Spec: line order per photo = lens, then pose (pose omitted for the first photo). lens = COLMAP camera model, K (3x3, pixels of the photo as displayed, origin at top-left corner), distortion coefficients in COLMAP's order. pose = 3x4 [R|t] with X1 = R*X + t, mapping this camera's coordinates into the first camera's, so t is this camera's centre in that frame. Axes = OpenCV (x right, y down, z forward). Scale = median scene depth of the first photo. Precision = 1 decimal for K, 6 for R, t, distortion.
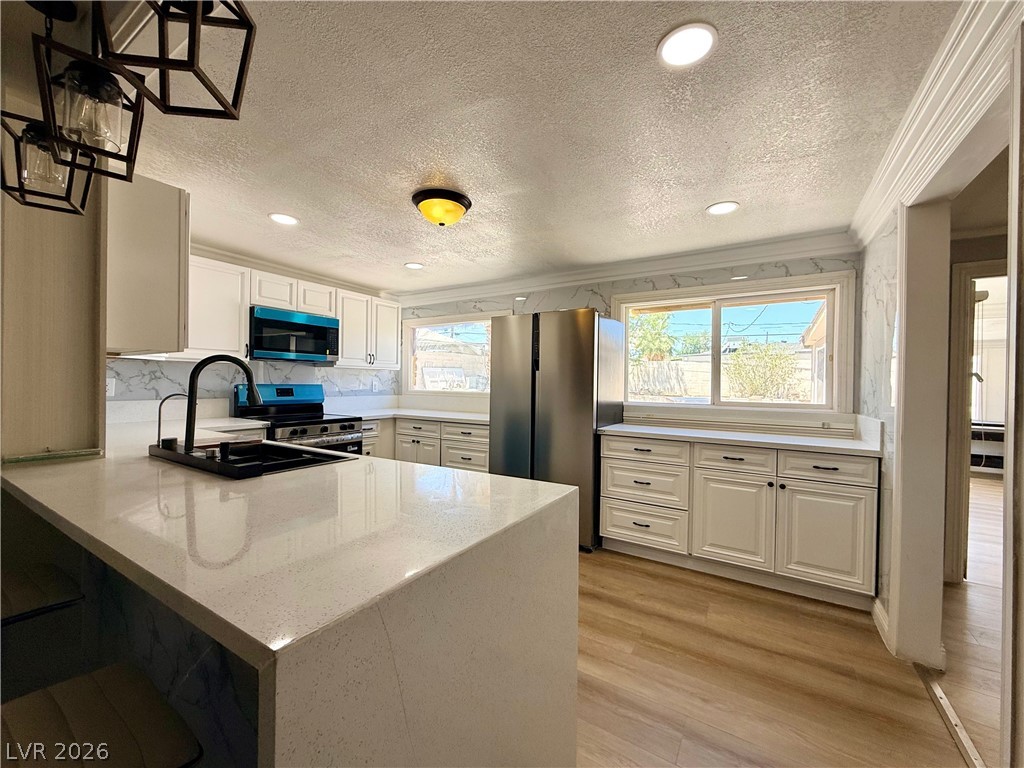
lens RADIAL K [[408.1, 0, 512.0], [0, 408.1, 384.0], [0, 0, 1]] dist [-0.000443, -0.000011]
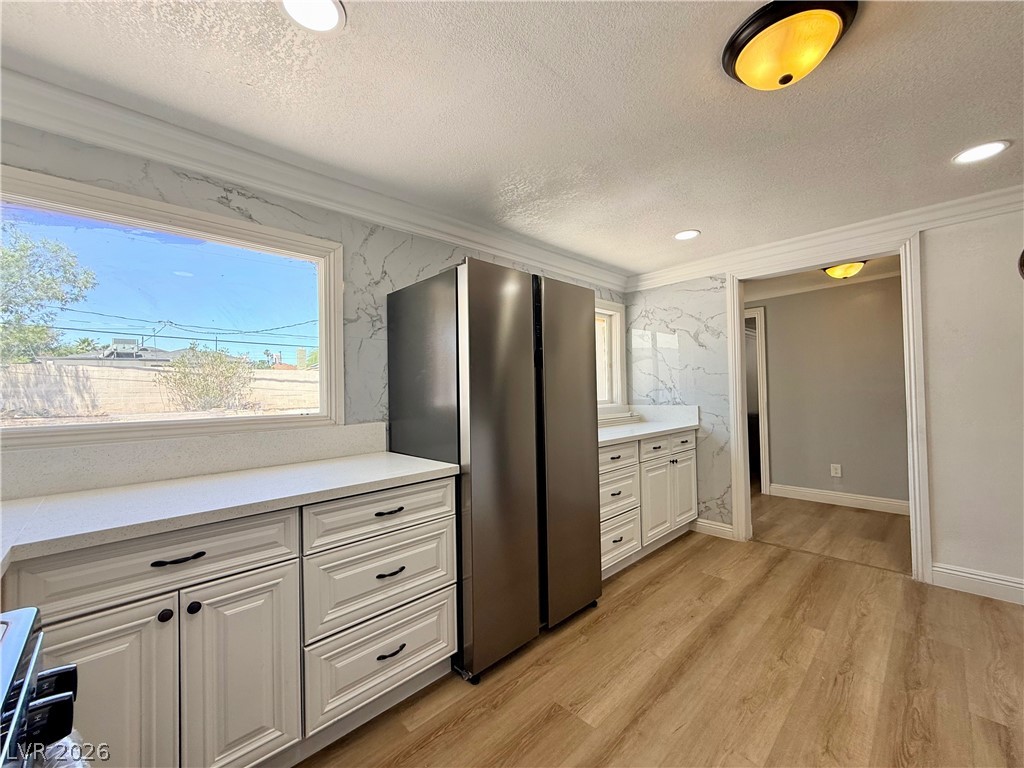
lens RADIAL K [[408.1, 0, 512.0], [0, 408.1, 384.0], [0, 0, 1]] dist [-0.000443, -0.000011]
pose [[0.248710, -0.006357, 0.968557, -0.645322], [0.025255, 0.999681, 0.000076, -0.010211], [-0.968249, 0.024442, 0.248791, 1.024038]]
